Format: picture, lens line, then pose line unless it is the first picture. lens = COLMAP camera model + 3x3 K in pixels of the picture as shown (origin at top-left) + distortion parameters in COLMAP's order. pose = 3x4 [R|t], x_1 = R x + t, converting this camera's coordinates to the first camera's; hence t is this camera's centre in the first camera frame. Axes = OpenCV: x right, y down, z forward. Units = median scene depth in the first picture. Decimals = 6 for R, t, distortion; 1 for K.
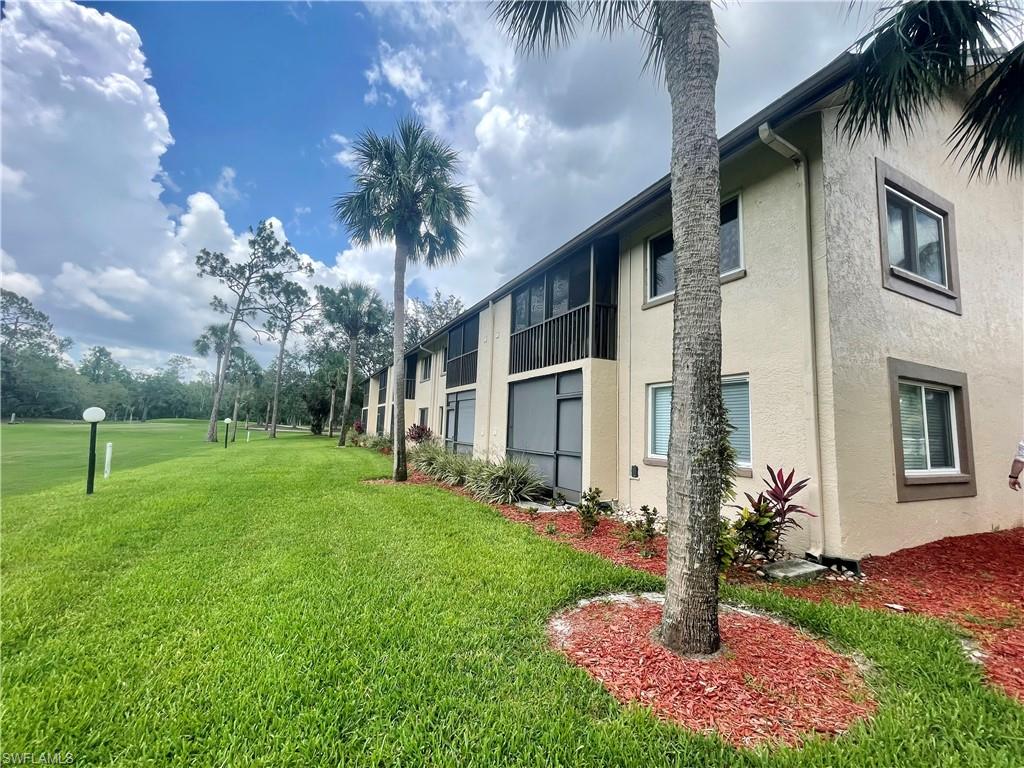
lens RADIAL K [[410.8, 0, 507.1], [0, 410.8, 380.9], [0, 0, 1]] dist [-0.000670, 0.000078]
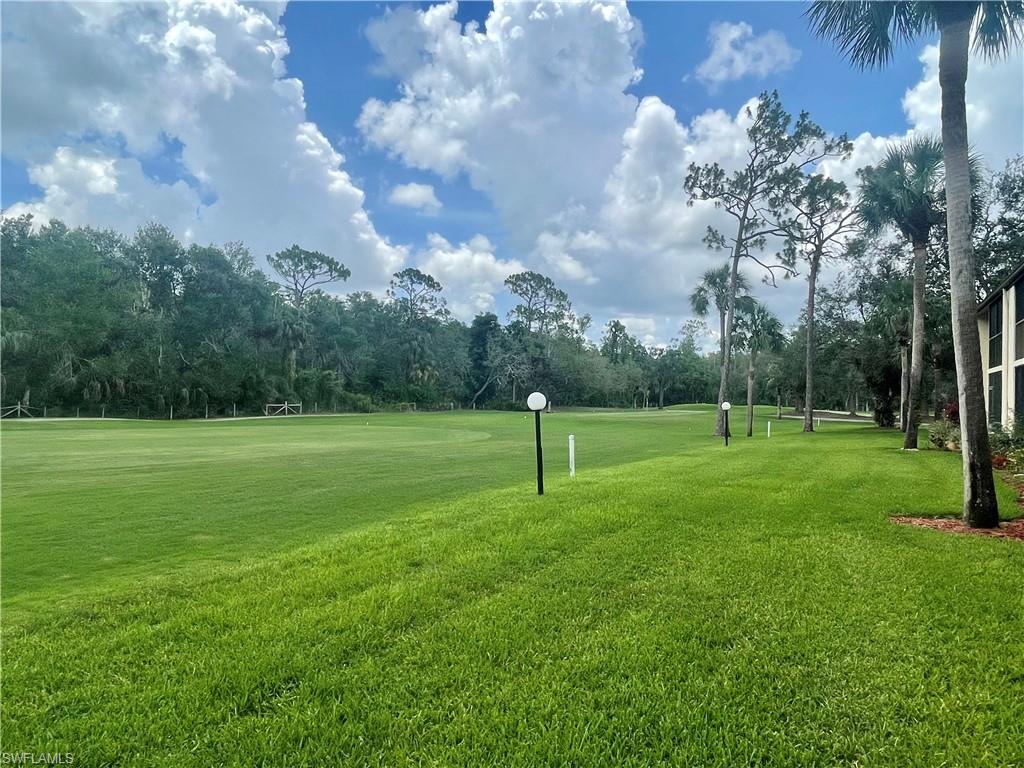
lens RADIAL K [[674.3, 0, 506.8], [0, 674.3, 386.2], [0, 0, 1]] dist [0.004423, -0.003399]
pose [[0.573874, -0.040606, -0.817936, 0.014198], [0.098427, 0.994950, 0.019664, 0.003488], [0.813007, -0.091792, 0.574973, 0.030371]]
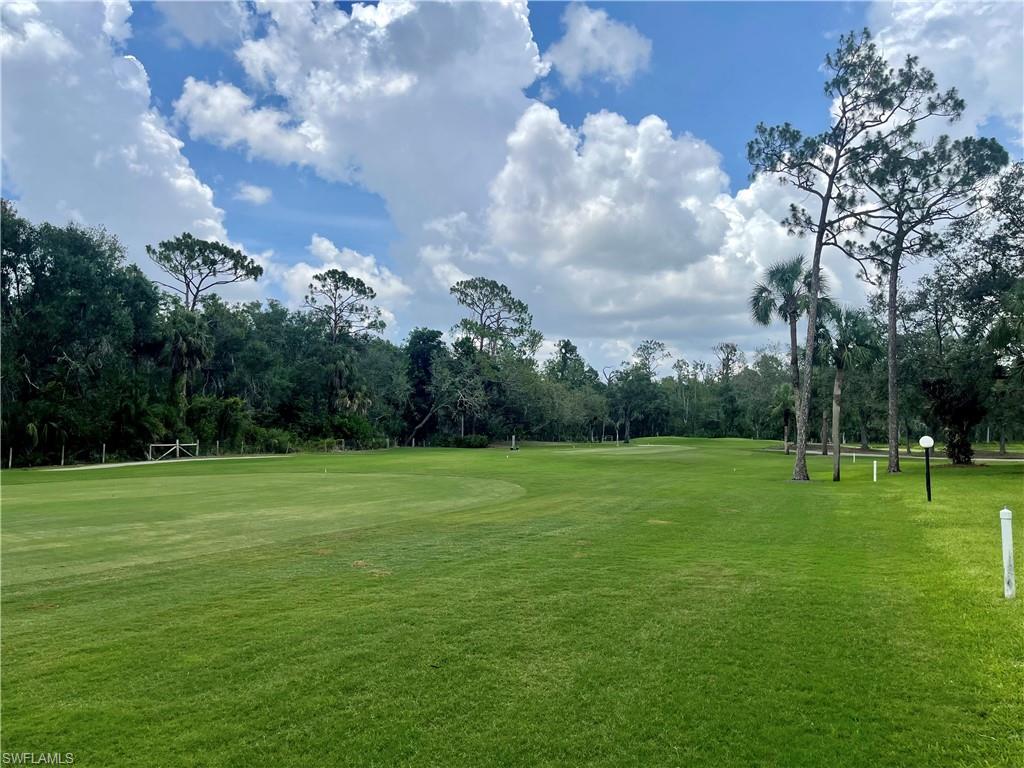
lens RADIAL K [[759.2, 0, 514.6], [0, 759.2, 388.5], [0, 0, 1]] dist [0.026244, -0.013608]
pose [[0.680905, -0.072610, -0.728763, -0.193779], [0.101228, 0.994853, -0.004542, -0.003171], [0.725342, -0.070679, 0.684751, 0.040771]]
